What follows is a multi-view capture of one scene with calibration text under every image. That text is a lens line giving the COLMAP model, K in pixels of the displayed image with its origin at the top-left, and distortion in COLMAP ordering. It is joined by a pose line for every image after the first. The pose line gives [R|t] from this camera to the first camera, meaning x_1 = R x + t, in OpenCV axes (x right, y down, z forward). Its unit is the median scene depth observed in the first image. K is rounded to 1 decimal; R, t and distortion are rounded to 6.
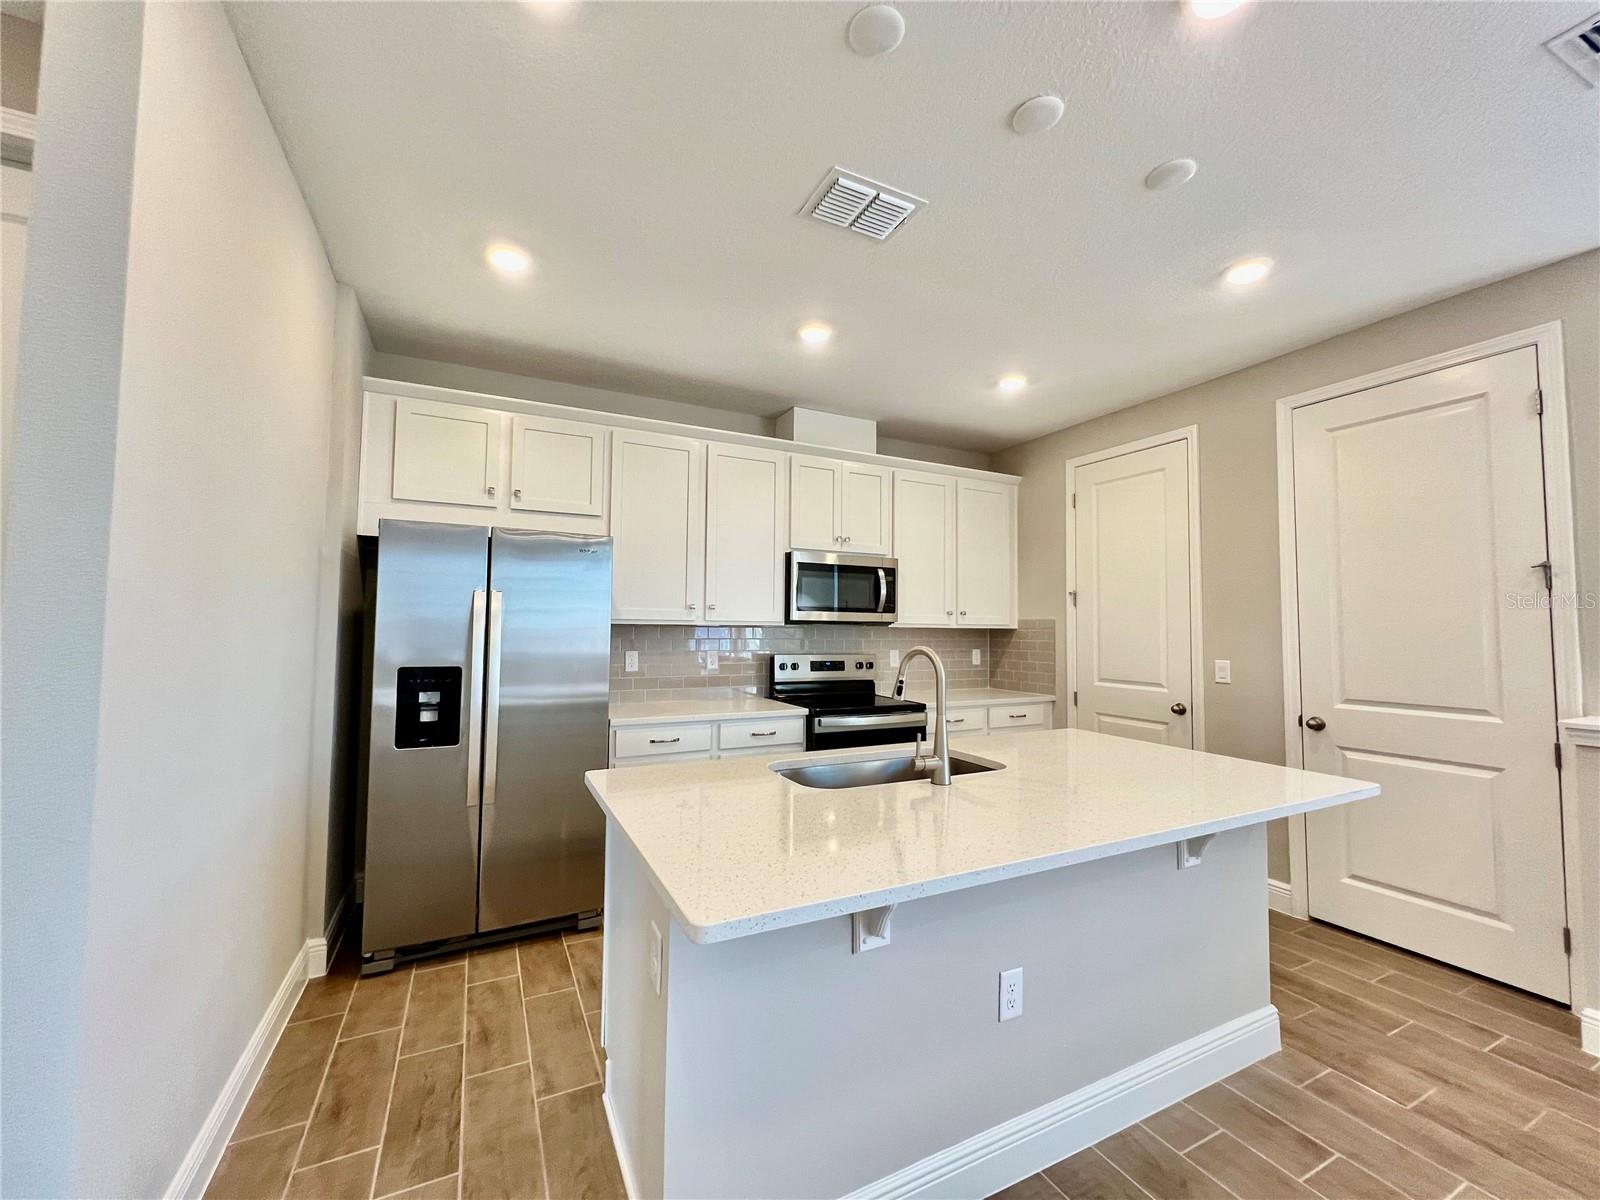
lens RADIAL K [[639.7, 0, 799.2], [0, 639.7, 600.7], [0, 0, 1]] dist [-0.002355, 0.001220]
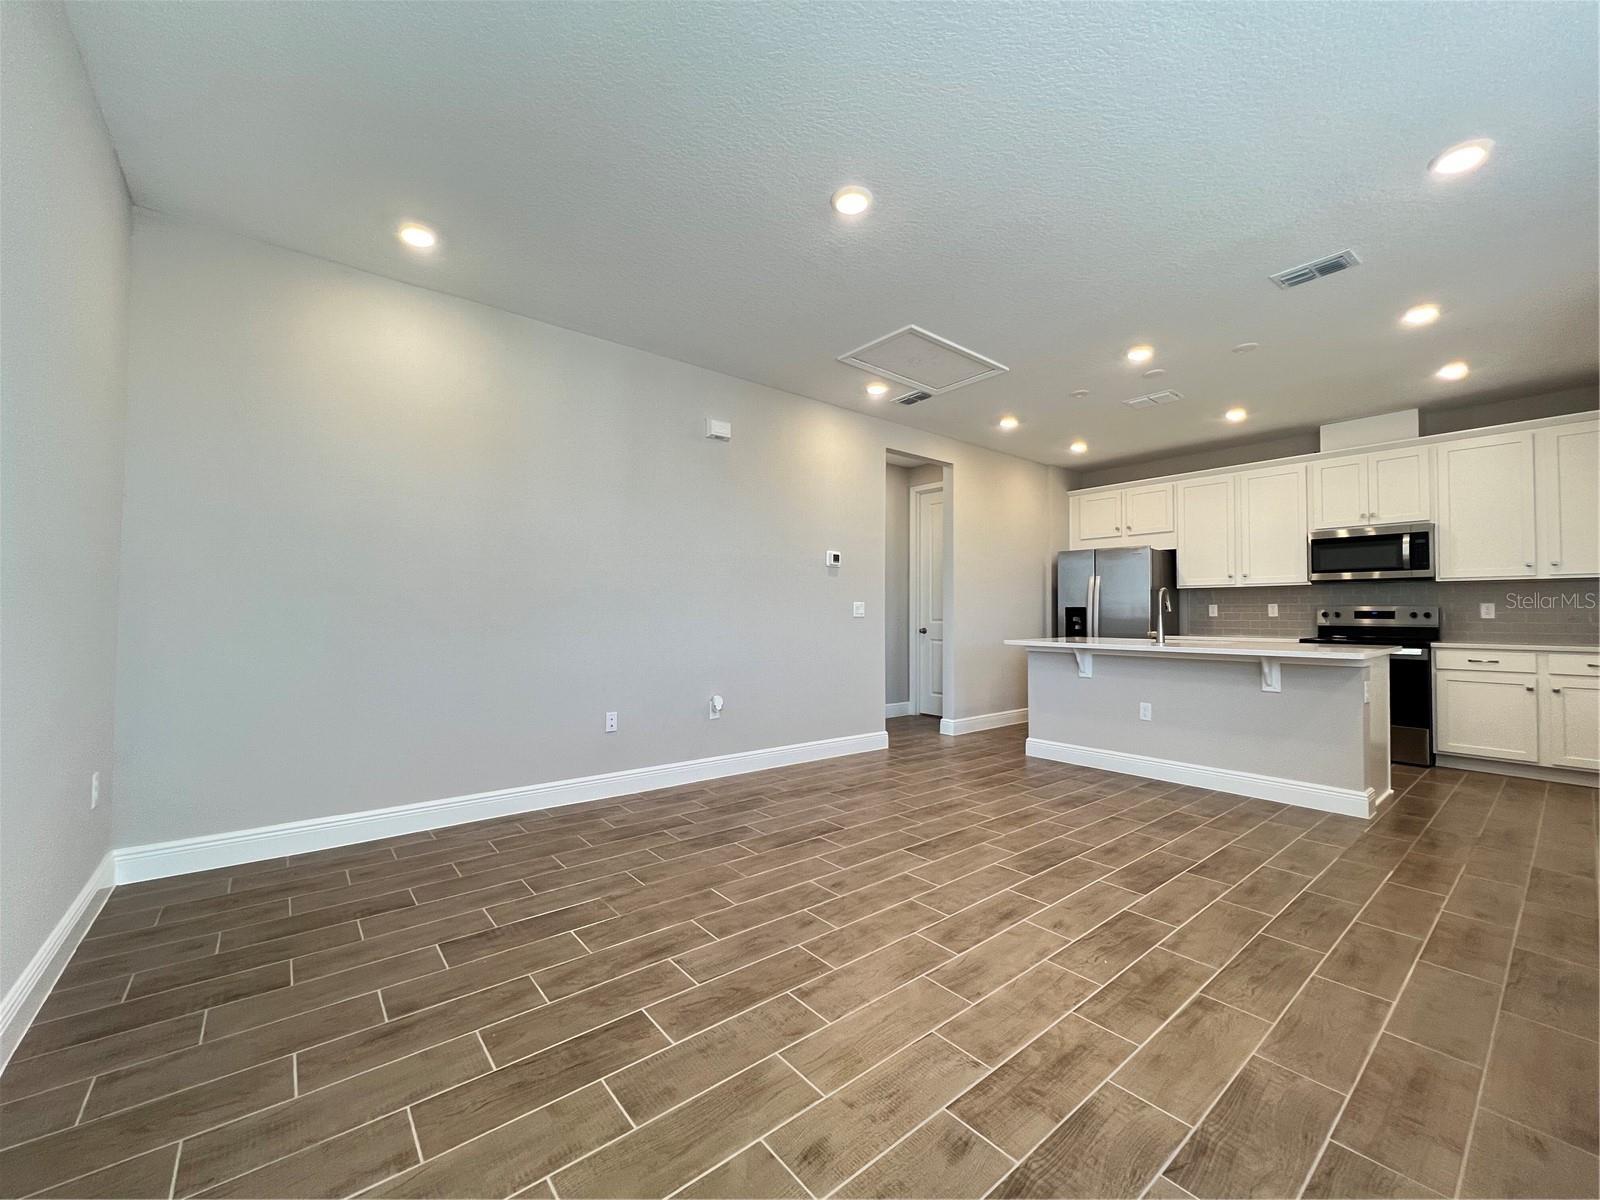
lens RADIAL K [[640.4, 0, 800.1], [0, 640.4, 598.7], [0, 0, 1]] dist [-0.000141, 0.000003]
pose [[0.221207, -0.034206, -0.974627, 1.347539], [0.041594, 0.998806, -0.025614, 0.071848], [0.974340, -0.034873, 0.222366, -0.514653]]
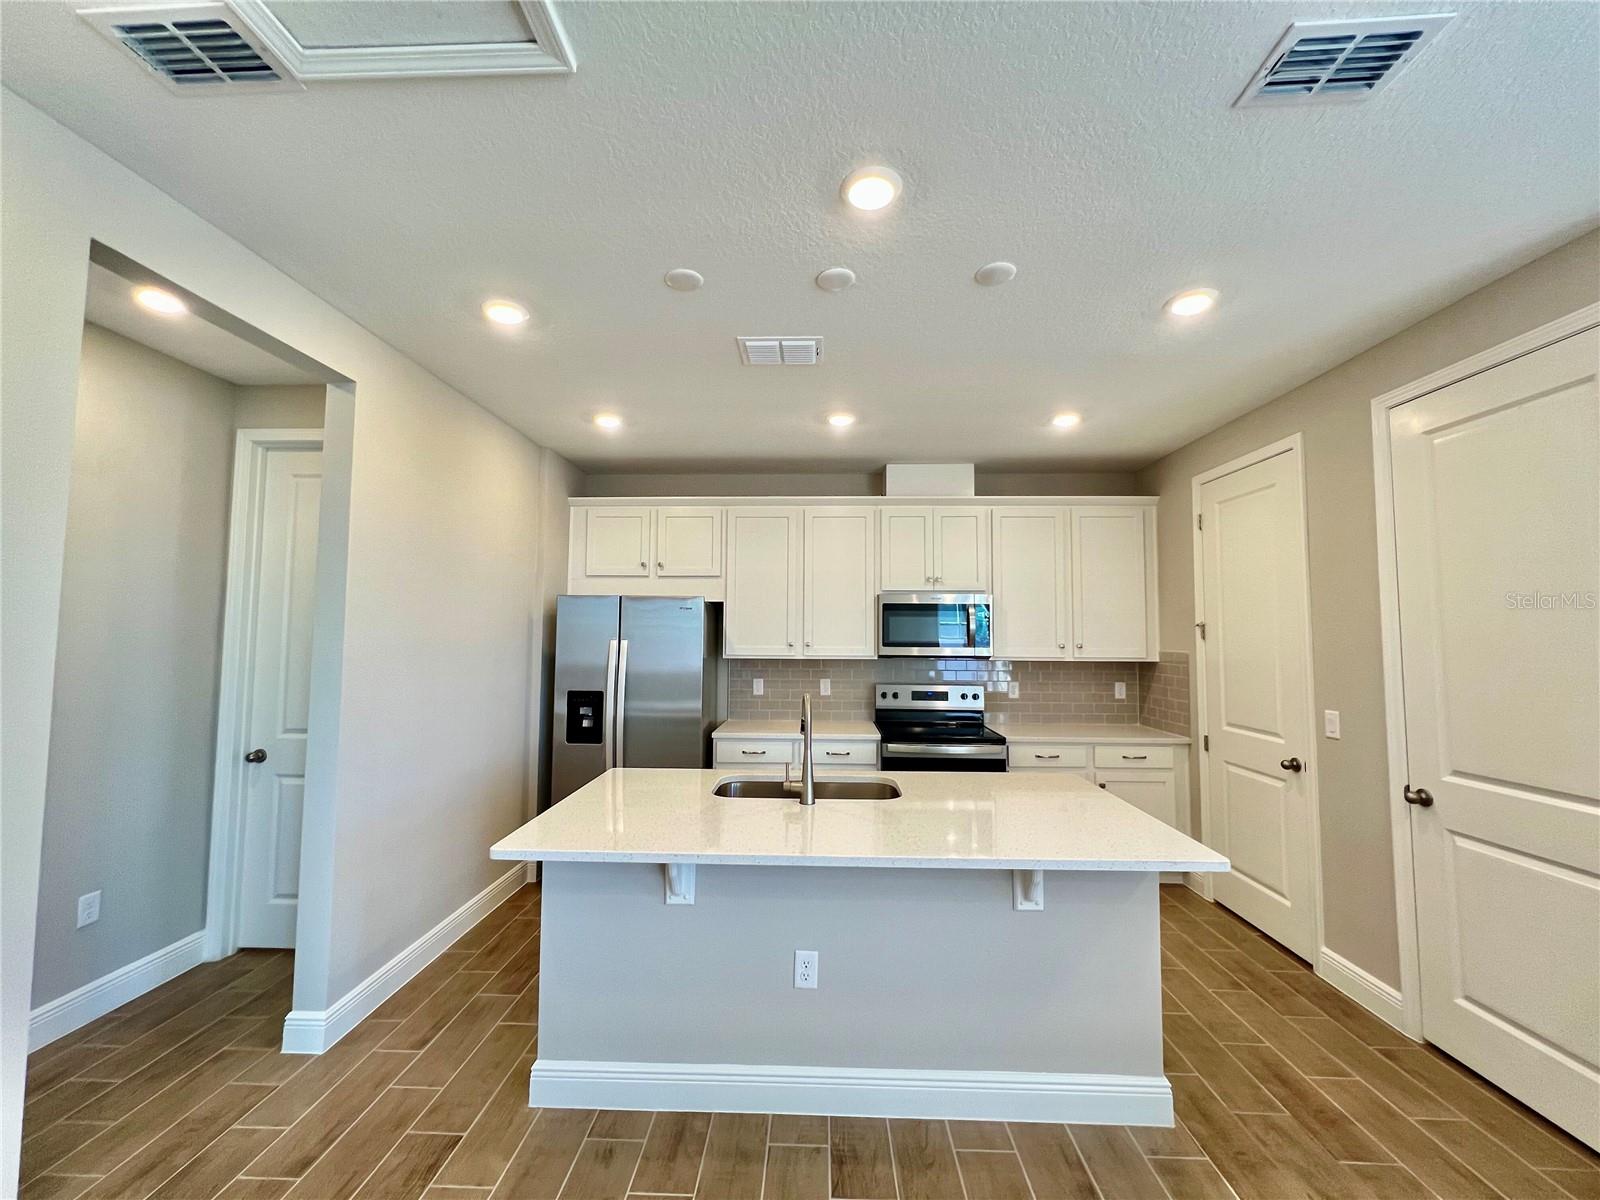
lens RADIAL K [[639.7, 0, 797.9], [0, 639.7, 600.3], [0, 0, 1]] dist [-0.002355, 0.001220]
pose [[0.878861, -0.031183, -0.476057, 0.480634], [0.022948, 0.999470, -0.023105, -0.051893], [0.476525, 0.009381, 0.879111, -0.077956]]
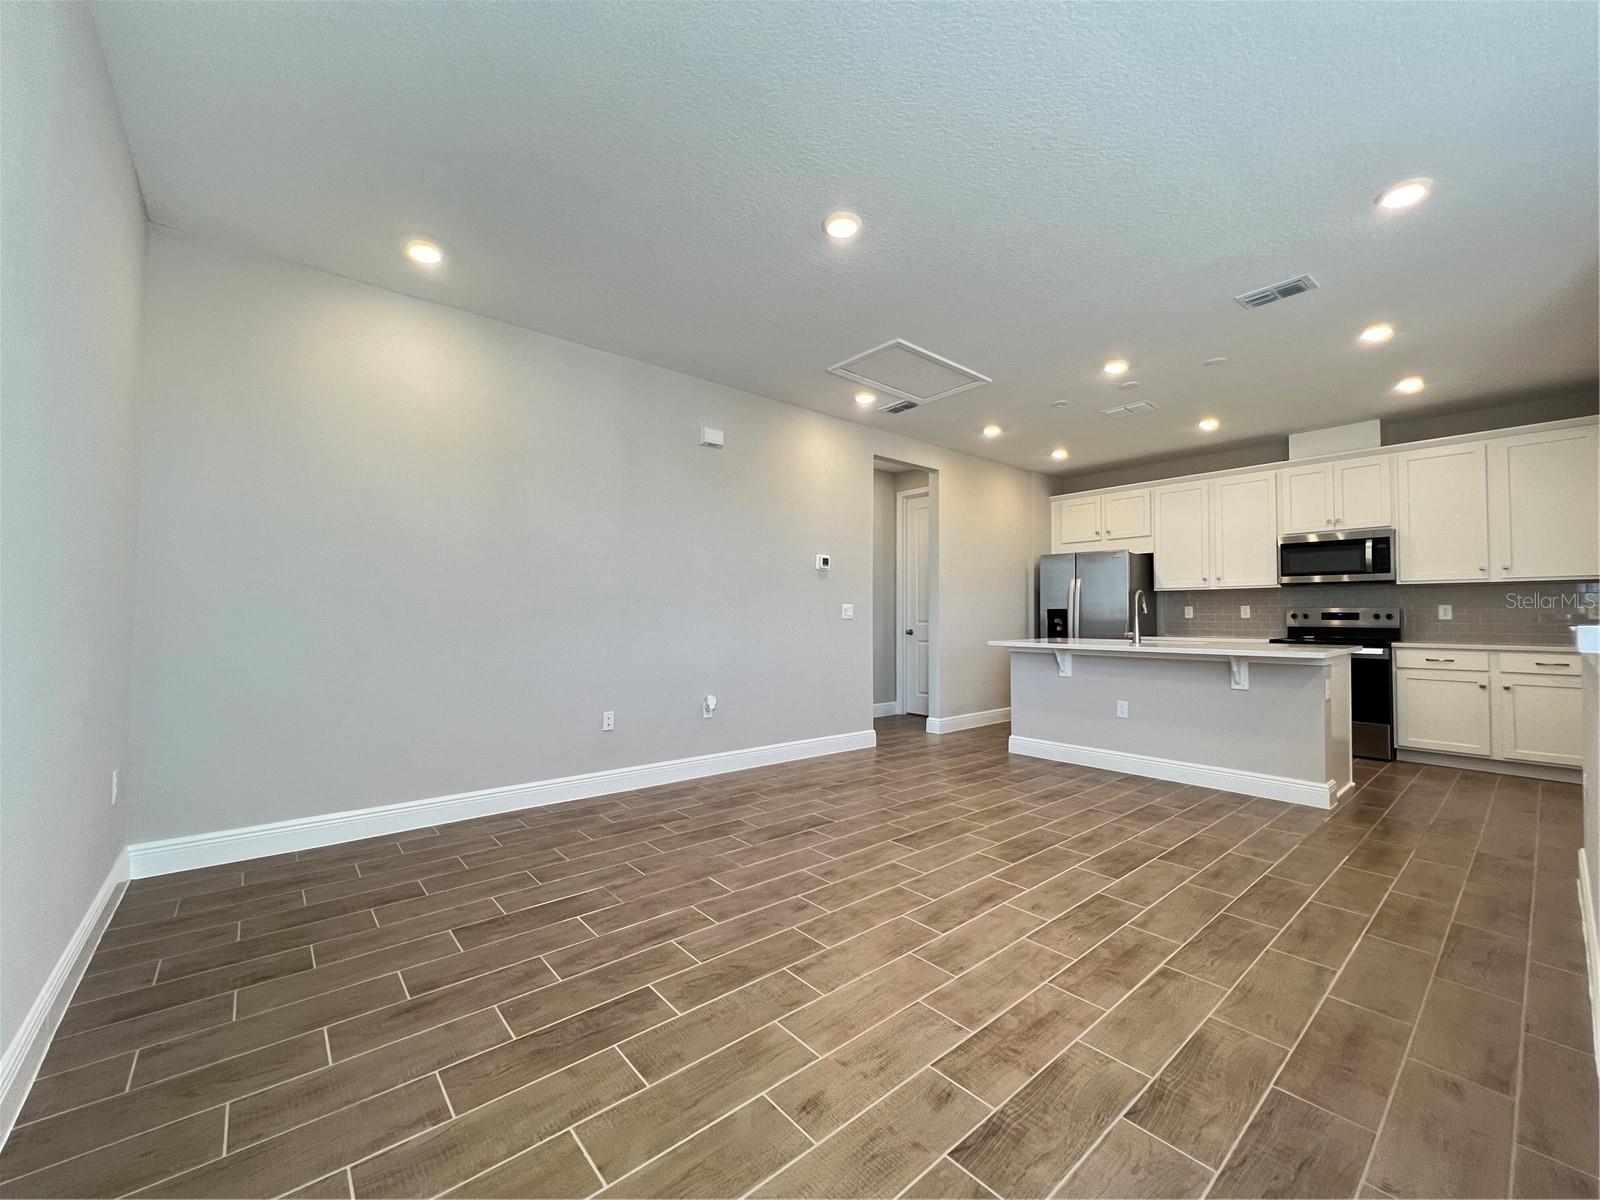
lens RADIAL K [[639.7, 0, 799.7], [0, 639.7, 599.1], [0, 0, 1]] dist [-0.002355, 0.001220]
pose [[0.240189, -0.036542, -0.970038, 1.386601], [0.042601, 0.998725, -0.027074, 0.071148], [0.969791, -0.034822, 0.241440, -0.531900]]
